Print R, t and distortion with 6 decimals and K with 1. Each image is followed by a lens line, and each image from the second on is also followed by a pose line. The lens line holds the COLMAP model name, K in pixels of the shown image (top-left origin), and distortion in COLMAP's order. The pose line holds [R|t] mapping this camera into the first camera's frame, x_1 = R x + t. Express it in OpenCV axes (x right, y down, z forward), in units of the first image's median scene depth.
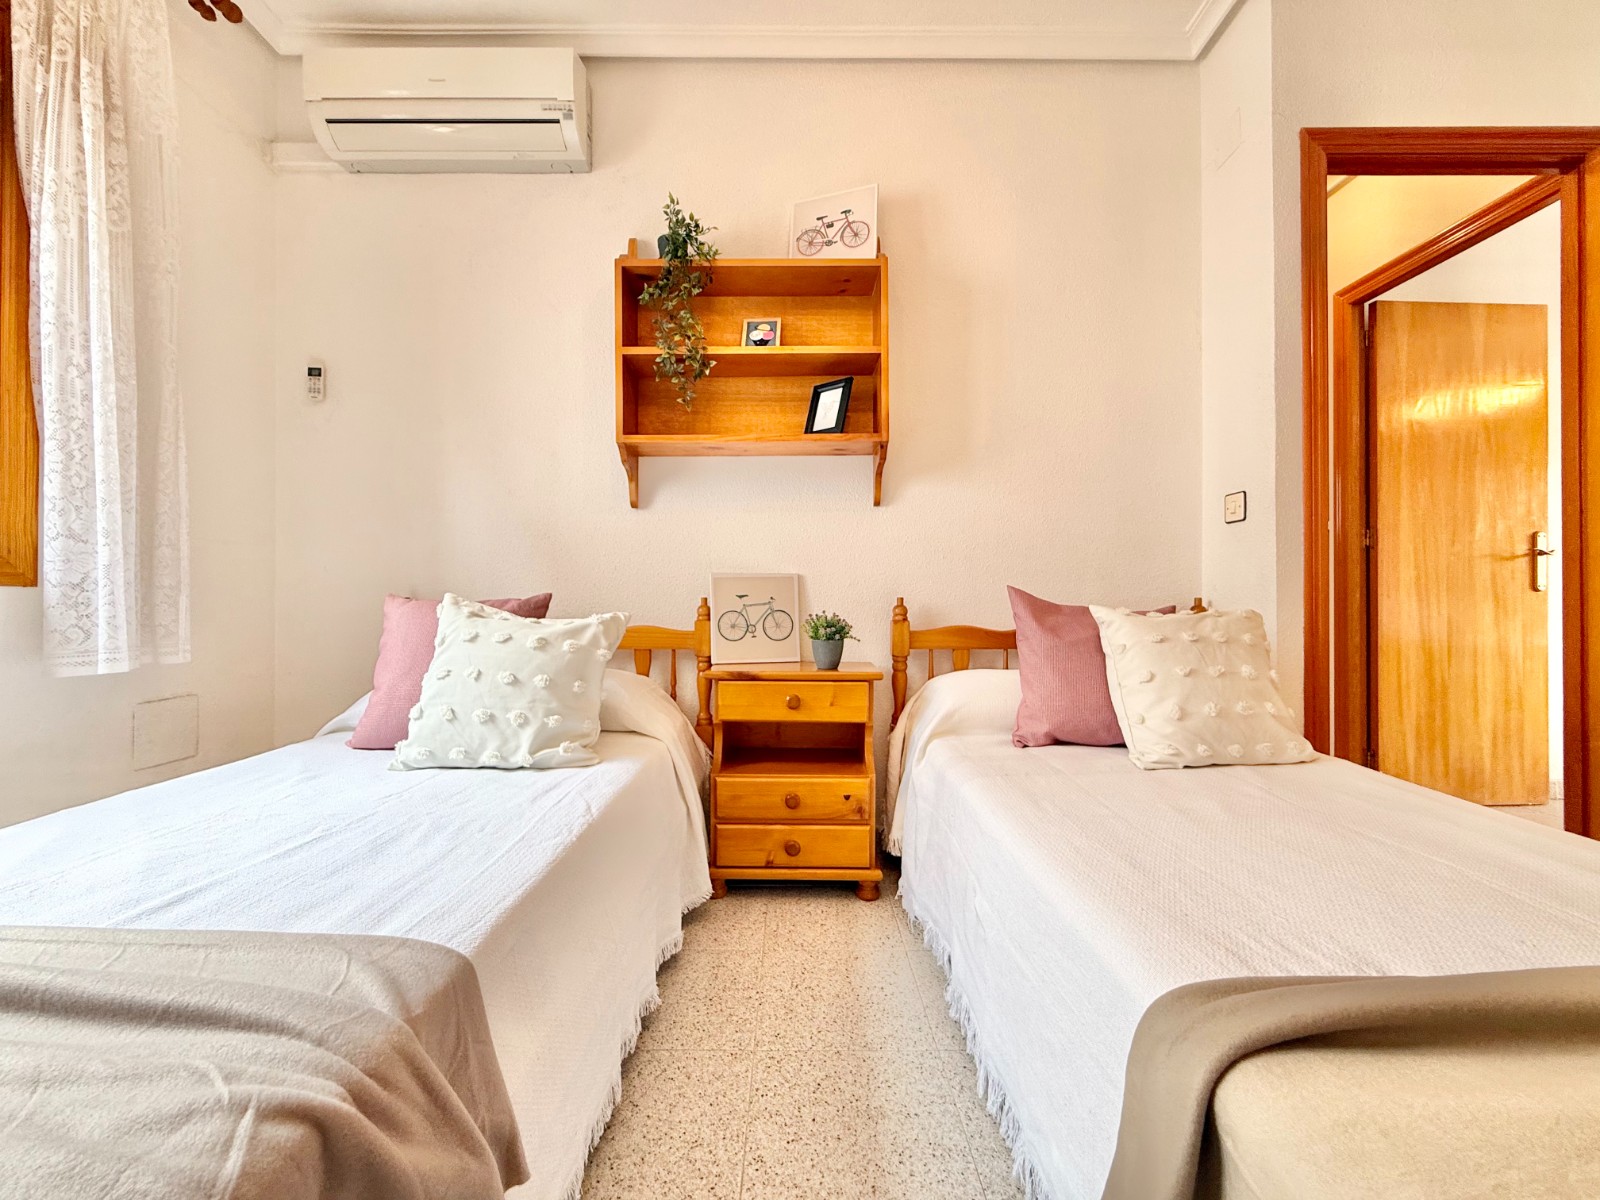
lens RADIAL K [[638.8, 0, 793.4], [0, 638.8, 598.1], [0, 0, 1]] dist [0.000632, -0.000296]
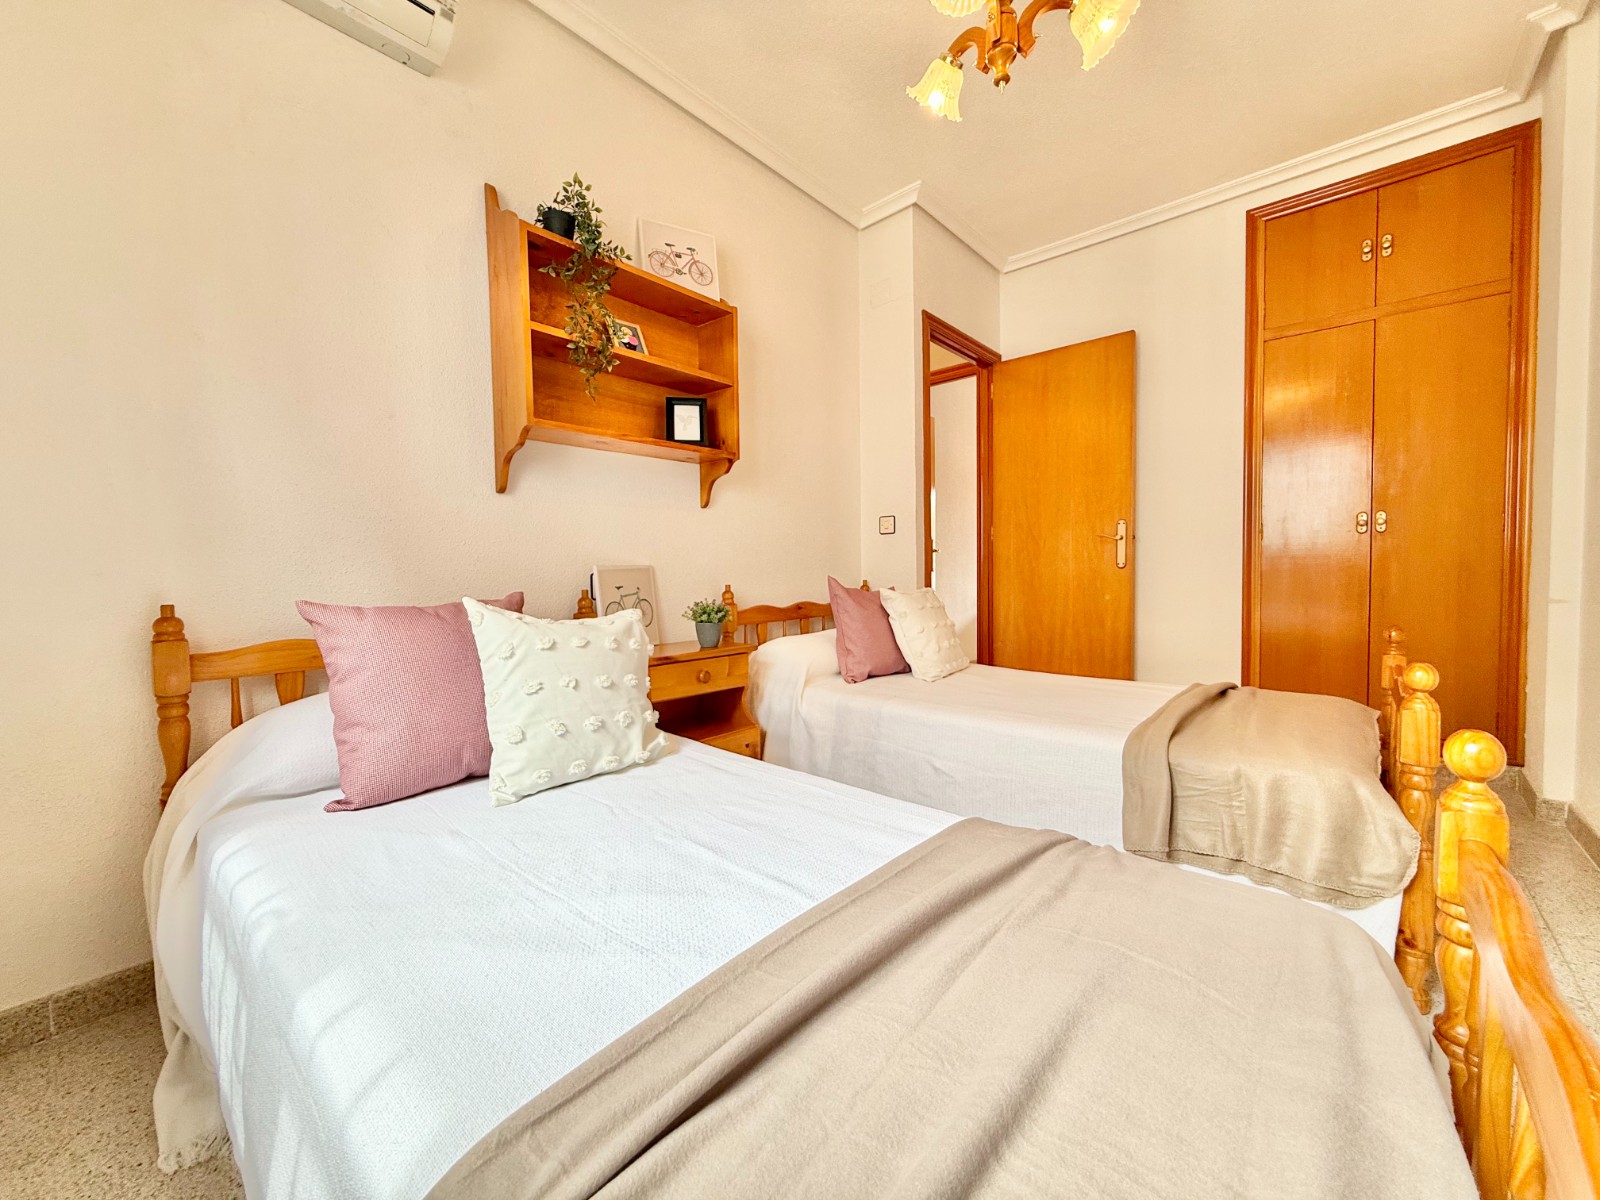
lens RADIAL K [[638.8, 0, 793.4], [0, 638.8, 598.1], [0, 0, 1]] dist [0.000632, -0.000296]
pose [[0.655694, -0.042859, 0.753809, -0.714591], [0.011569, 0.998841, 0.046727, -0.033022], [-0.754938, -0.021918, 0.655430, 0.101581]]
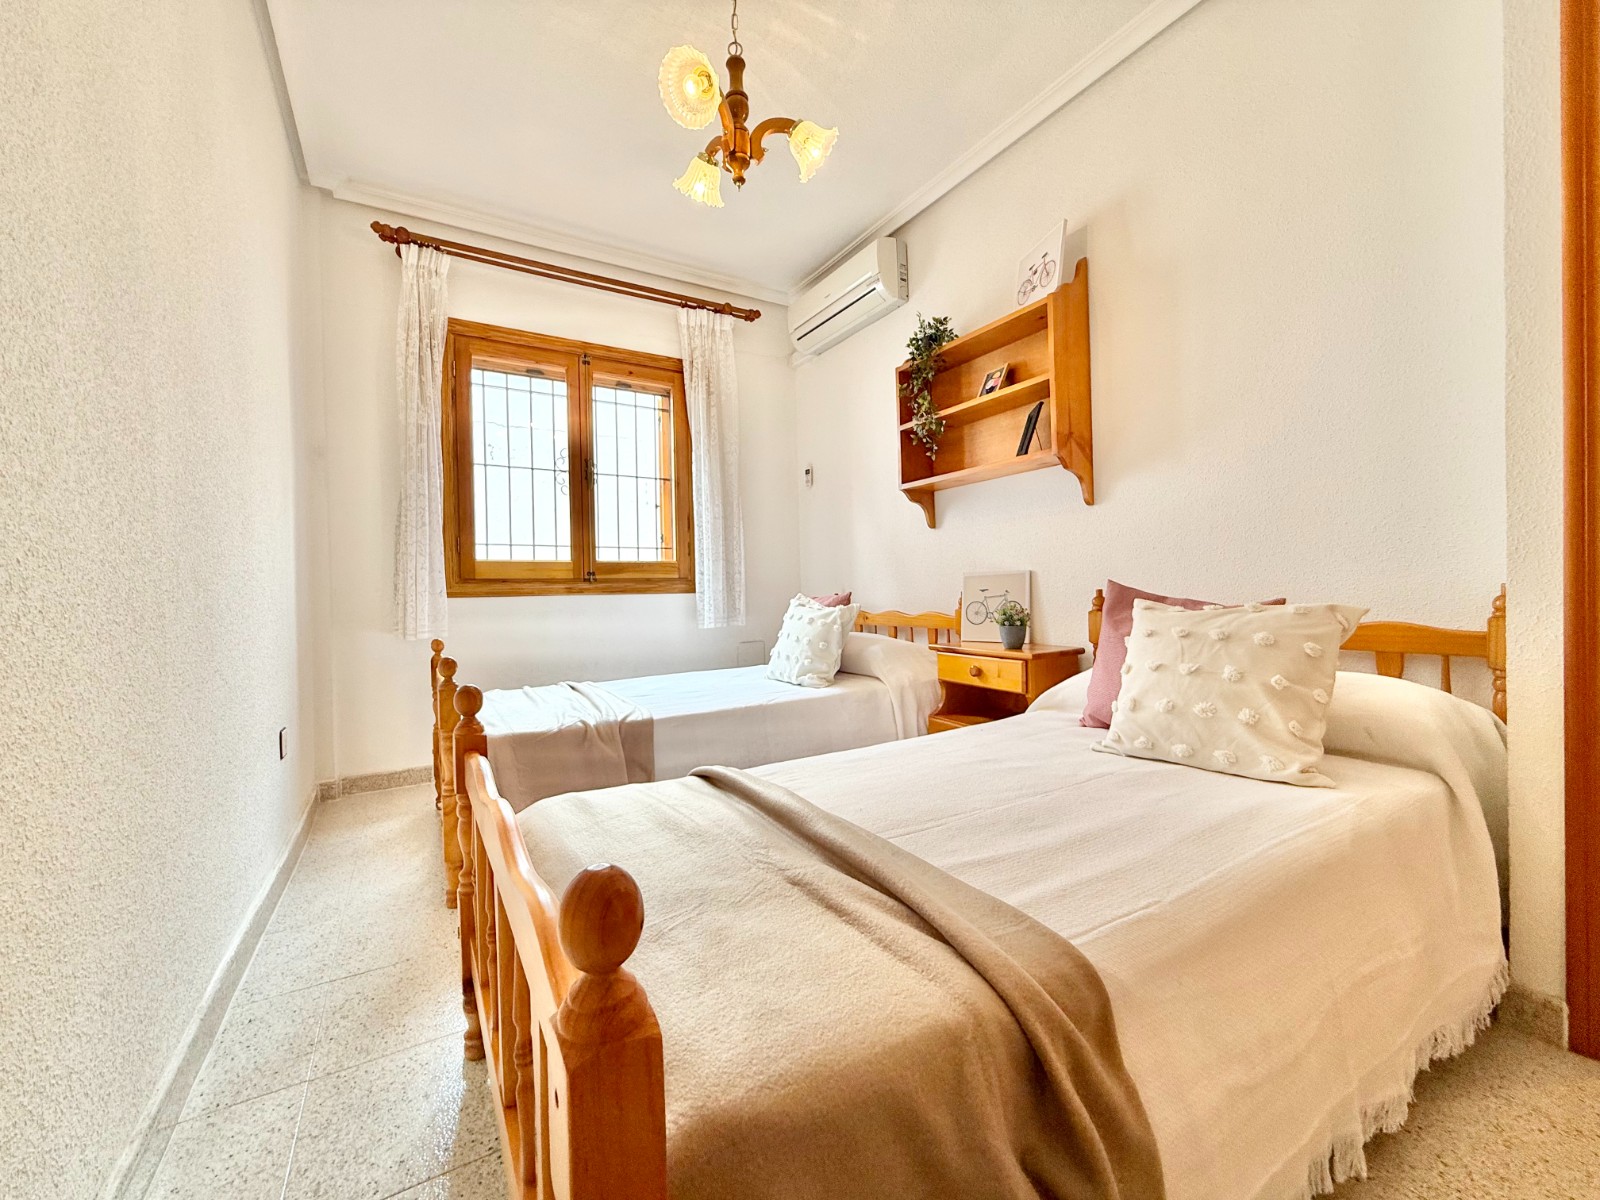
lens RADIAL K [[638.8, 0, 793.4], [0, 638.8, 598.1], [0, 0, 1]] dist [0.000632, -0.000296]
pose [[0.518765, -0.003332, -0.854911, 0.862826], [0.026239, 0.999583, 0.012026, -0.013809], [0.854514, -0.028670, 0.518636, -0.001675]]
